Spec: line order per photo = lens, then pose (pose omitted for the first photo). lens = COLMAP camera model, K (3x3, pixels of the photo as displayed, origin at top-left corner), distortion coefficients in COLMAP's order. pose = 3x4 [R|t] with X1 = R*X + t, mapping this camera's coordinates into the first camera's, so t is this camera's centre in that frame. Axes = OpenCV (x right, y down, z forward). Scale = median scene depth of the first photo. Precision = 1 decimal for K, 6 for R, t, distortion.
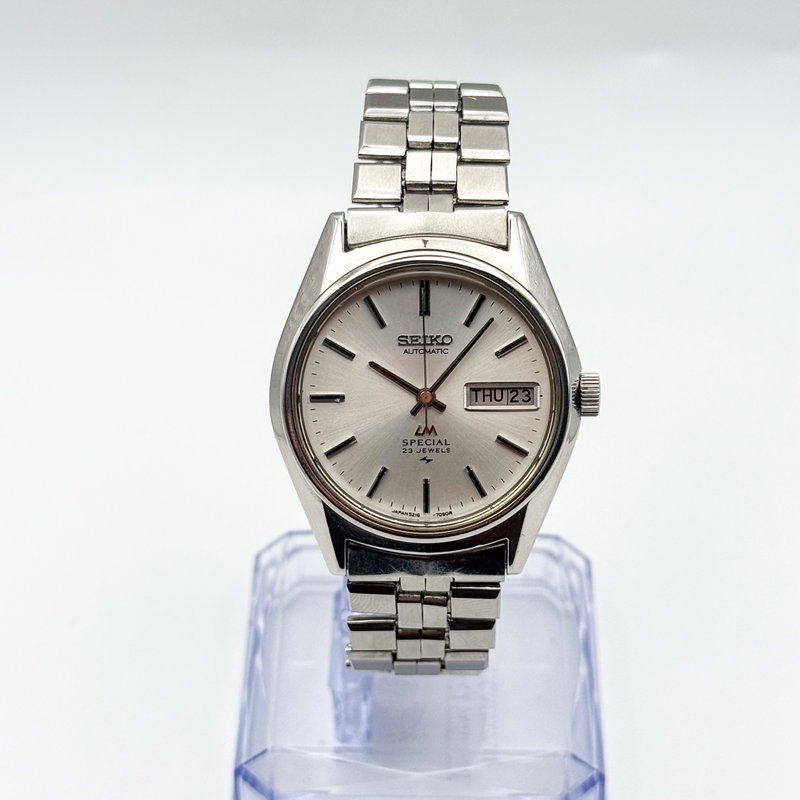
lens RADIAL K [[2114.0, 0, 410.1], [0, 2114.0, 397.3], [0, 0, 1]] dist [0.003696, 0.160108]
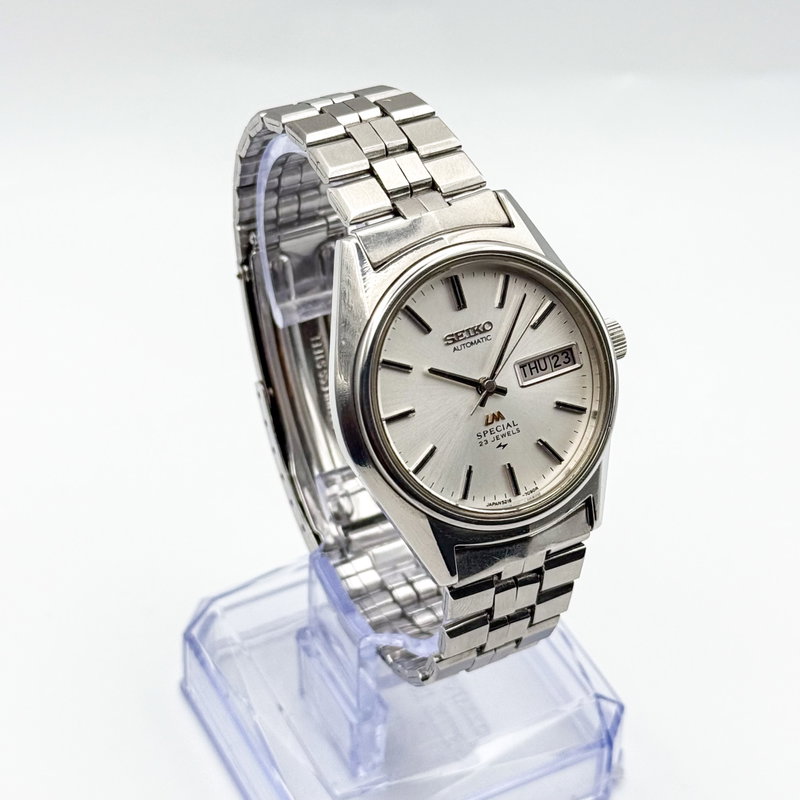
lens RADIAL K [[2114.0, 0, 410.1], [0, 2114.0, 397.3], [0, 0, 1]] dist [0.003696, 0.160108]
pose [[0.877413, -0.294777, 0.378488, -0.407141], [0.300110, 0.952779, 0.046333, -0.052692], [-0.374273, 0.072935, 0.924446, 0.077649]]
